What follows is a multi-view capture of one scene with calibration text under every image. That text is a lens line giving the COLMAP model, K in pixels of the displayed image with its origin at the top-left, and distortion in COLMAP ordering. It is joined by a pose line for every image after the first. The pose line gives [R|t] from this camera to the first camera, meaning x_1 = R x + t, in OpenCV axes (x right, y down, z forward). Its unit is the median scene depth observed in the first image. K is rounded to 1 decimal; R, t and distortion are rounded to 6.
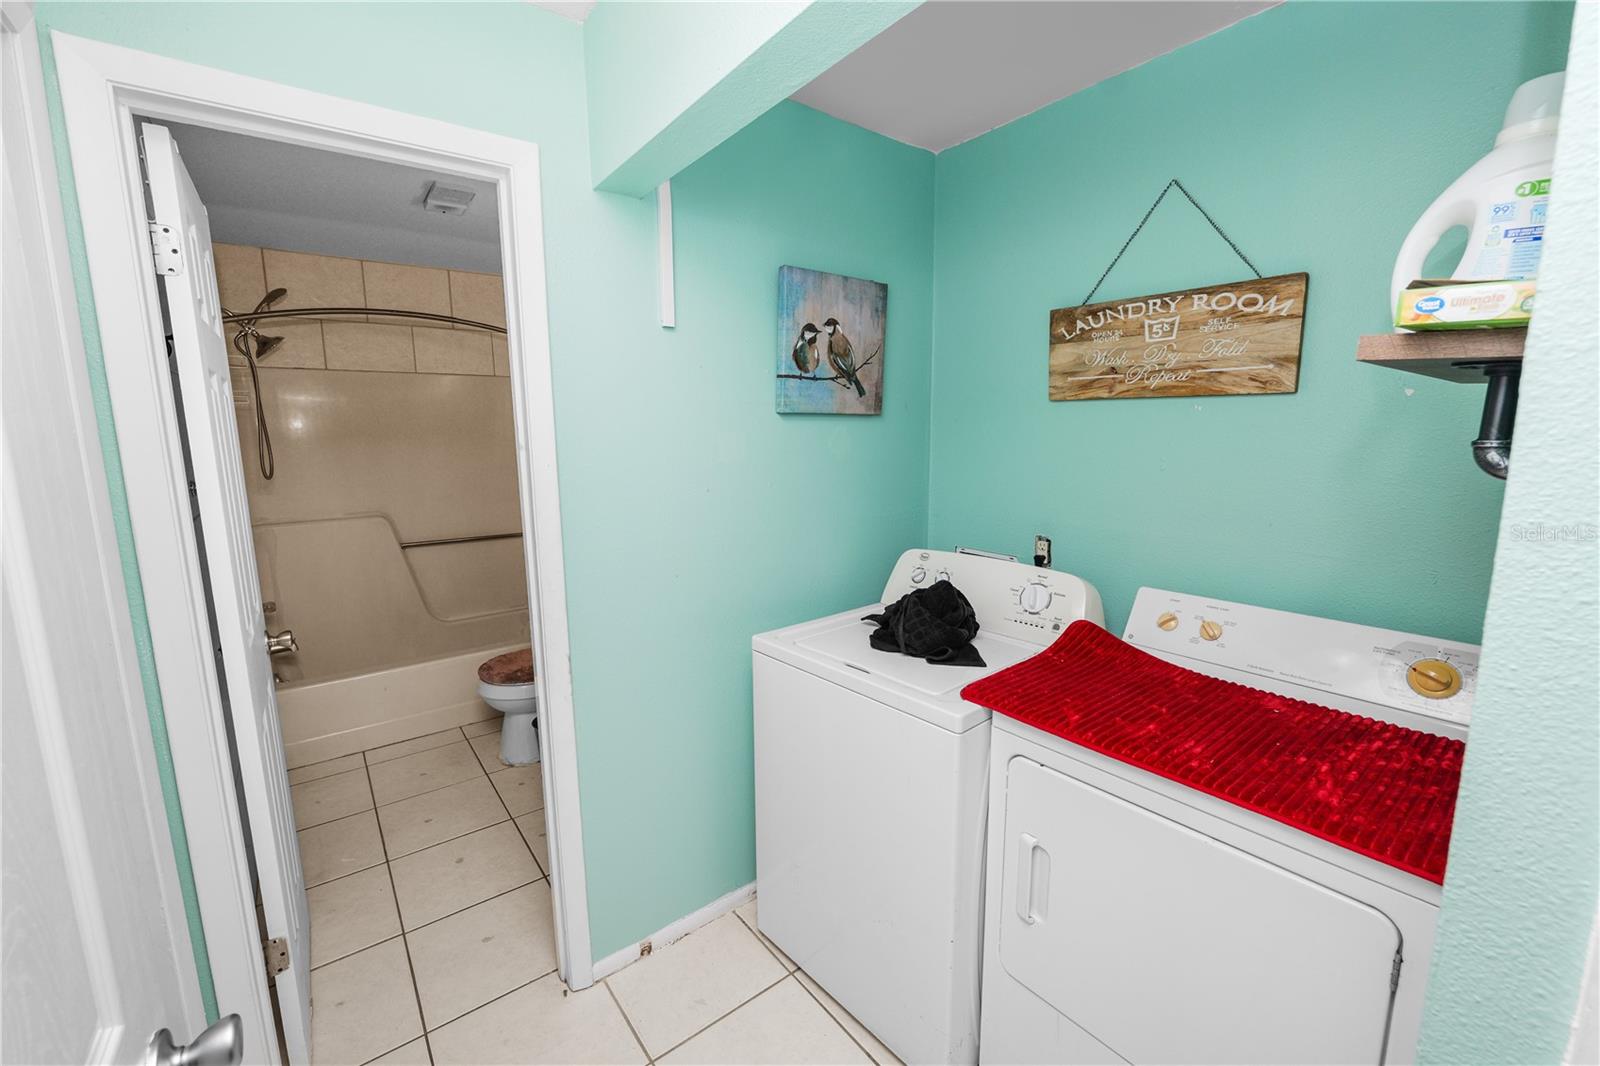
lens RADIAL K [[652.4, 0, 802.1], [0, 652.4, 538.5], [0, 0, 1]] dist [-0.012430, 0.000717]
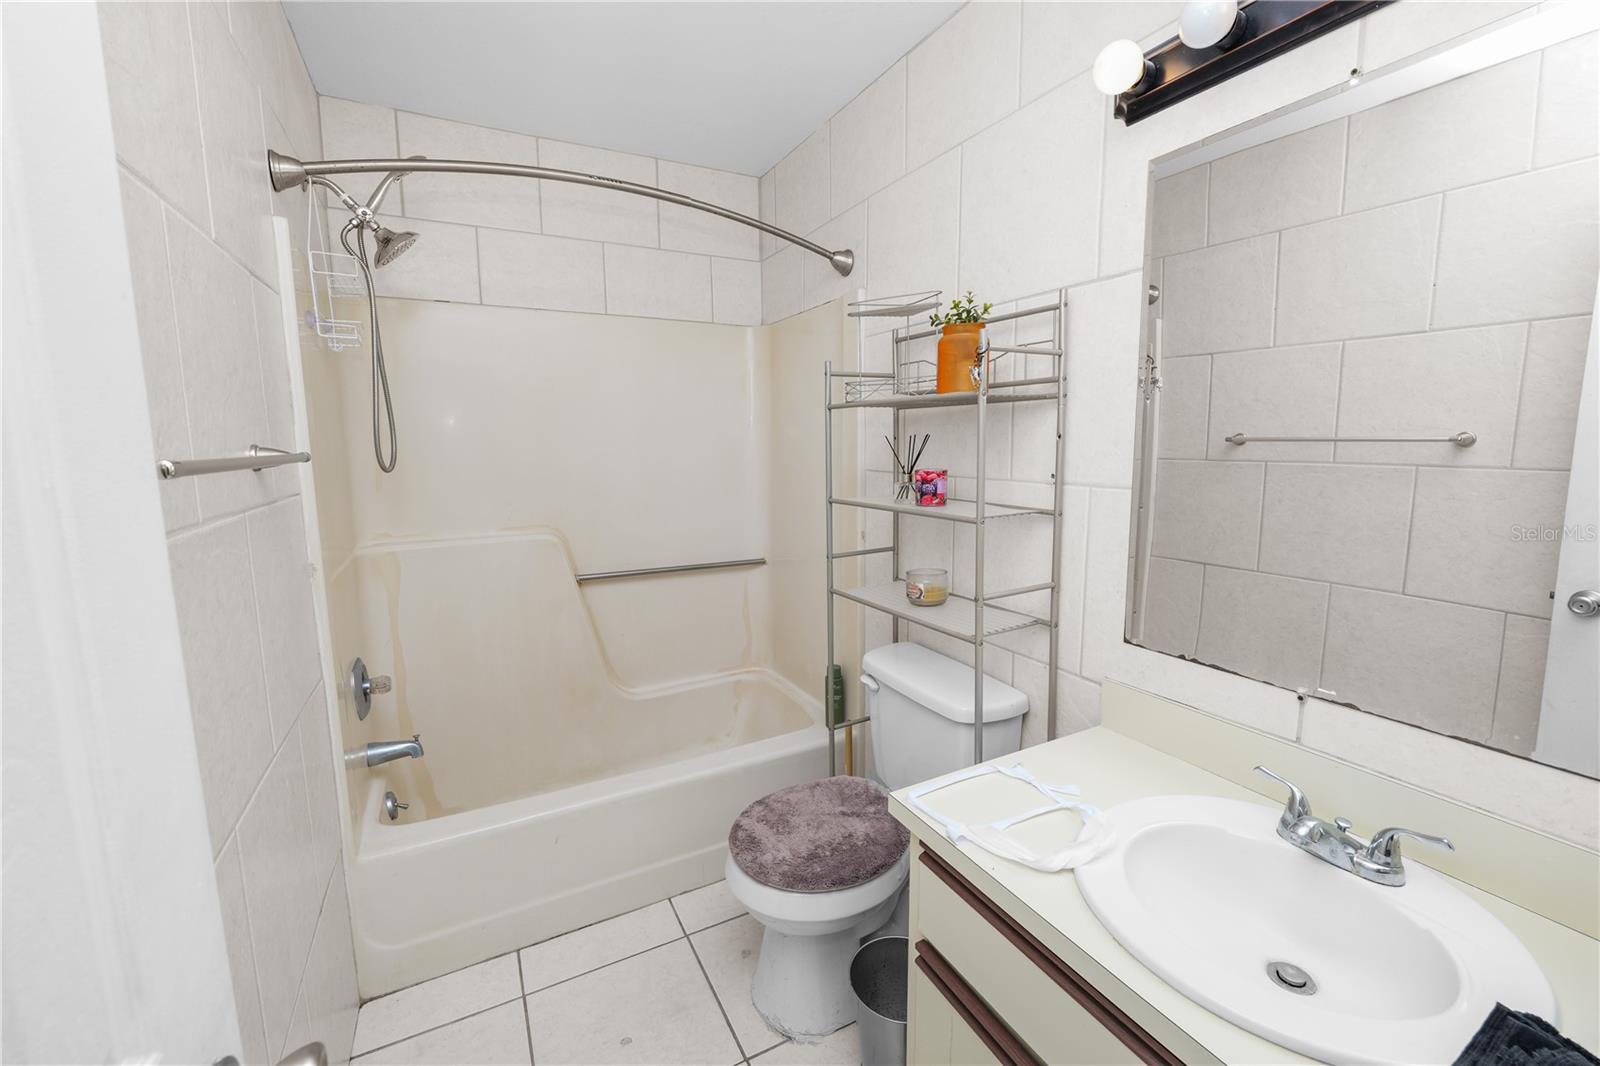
lens RADIAL K [[652.4, 0, 798.8], [0, 652.4, 521.1], [0, 0, 1]] dist [-0.012430, 0.000717]
pose [[0.988129, 0.022929, -0.151906, -0.356538], [-0.027428, 0.999243, -0.027587, -0.038895], [0.151159, 0.031426, 0.988010, 0.468525]]
